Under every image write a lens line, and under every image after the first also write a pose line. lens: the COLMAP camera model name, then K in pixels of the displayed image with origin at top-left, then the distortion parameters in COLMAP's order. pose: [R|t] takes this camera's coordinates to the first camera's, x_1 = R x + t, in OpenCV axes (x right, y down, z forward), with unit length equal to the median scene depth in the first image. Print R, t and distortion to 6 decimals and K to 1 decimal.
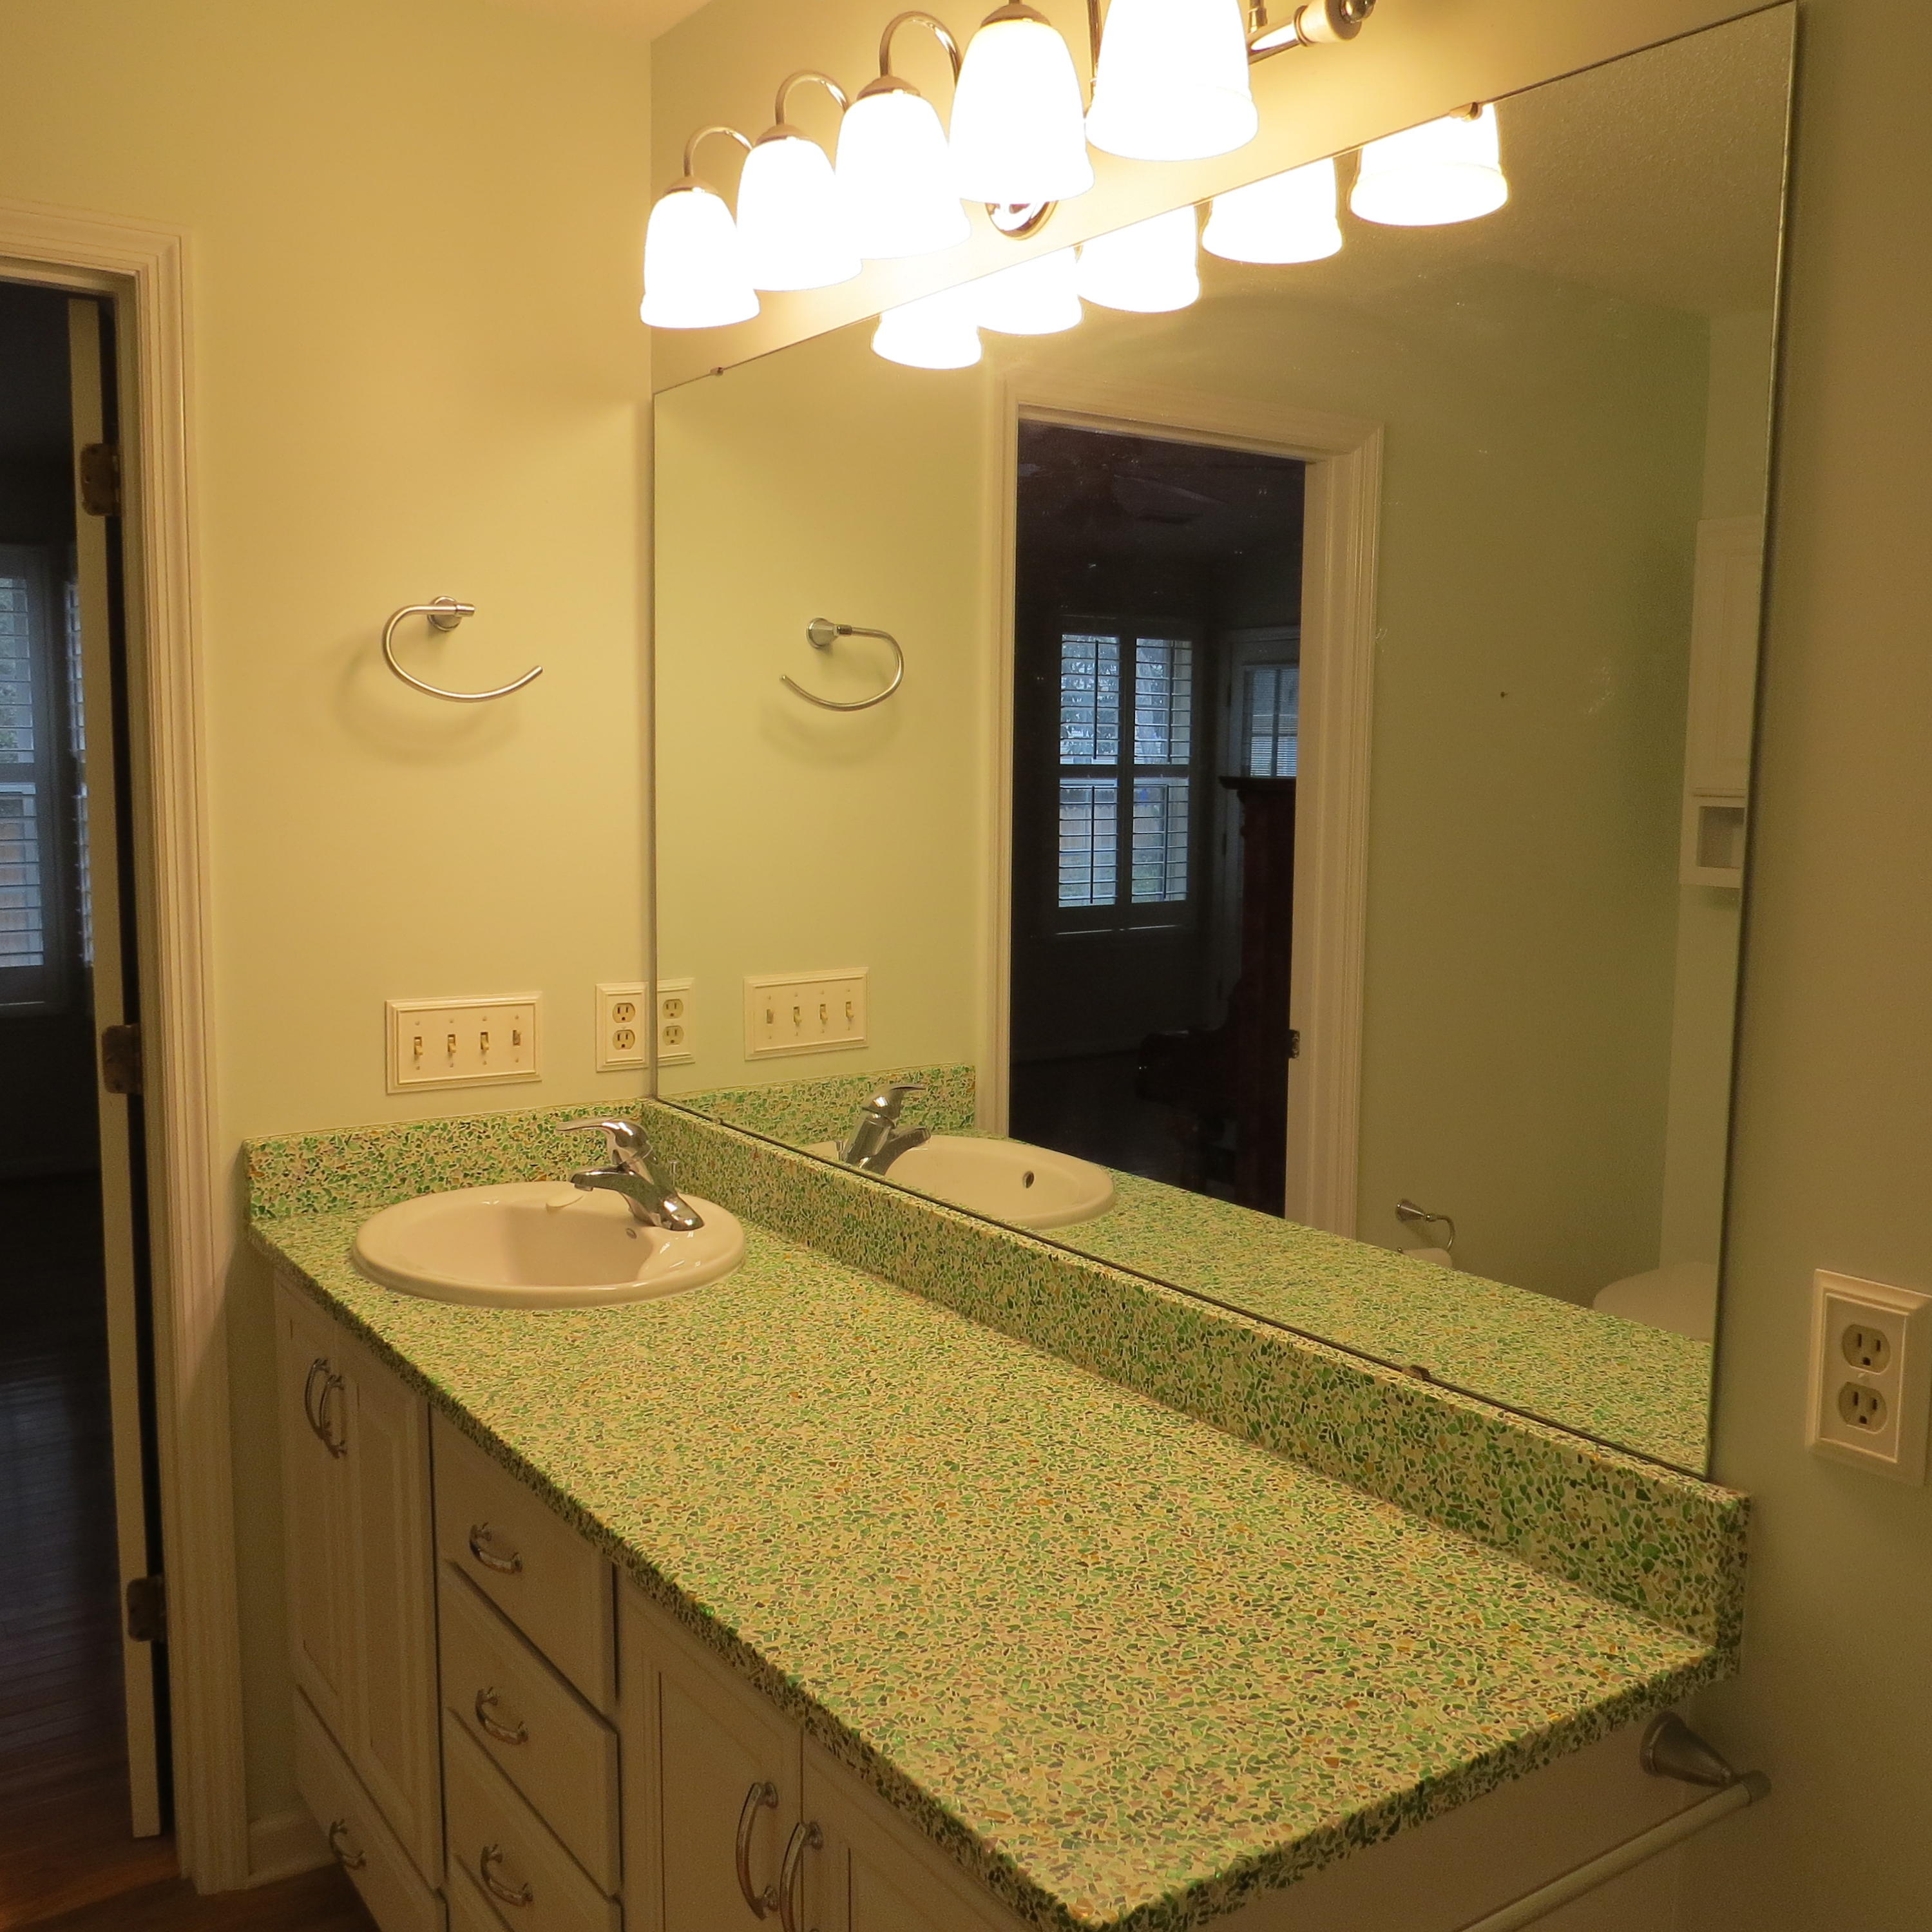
lens RADIAL K [[1842.5, 0, 968.3], [0, 1842.5, 965.0], [0, 0, 1]] dist [-0.038398, 0.000000]
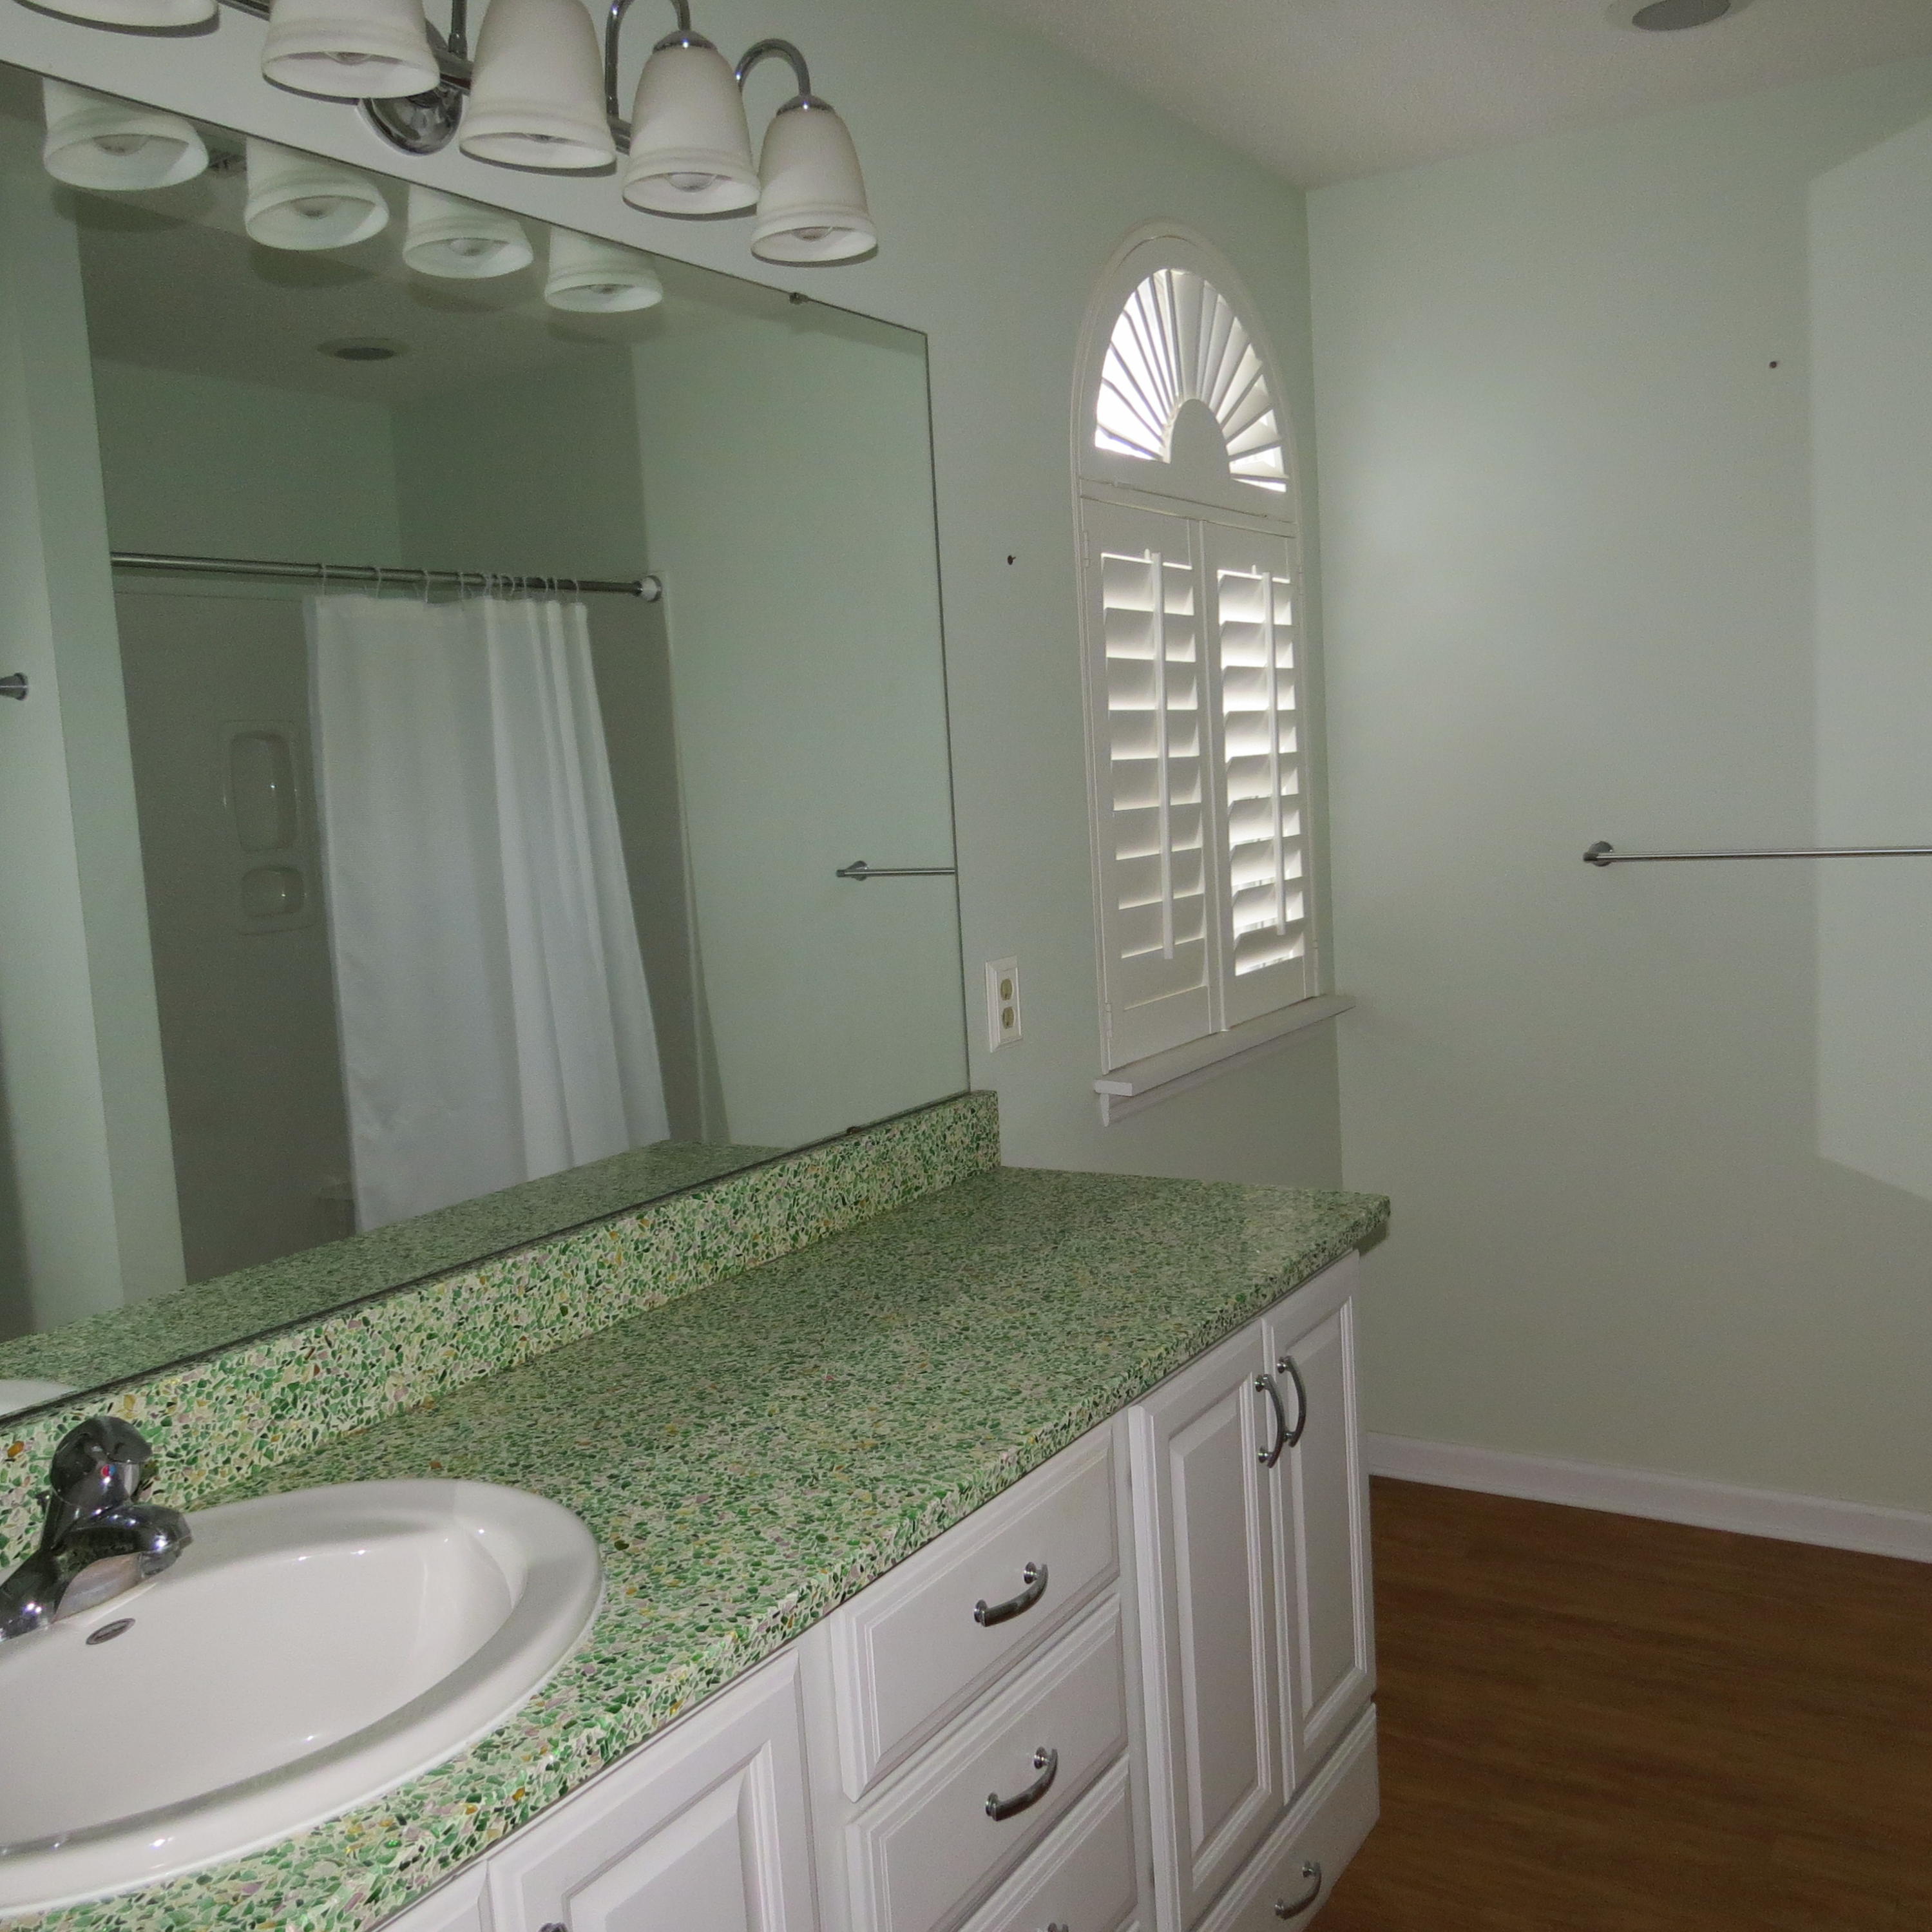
lens RADIAL K [[1842.5, 0, 966.7], [0, 1842.5, 965.0], [0, 0, 1]] dist [-0.038398, 0.000000]
pose [[-0.393481, -0.081130, 0.915746, -1.062379], [0.161440, 0.974522, 0.155705, -0.119103], [-0.905047, 0.209105, -0.370358, 1.320854]]
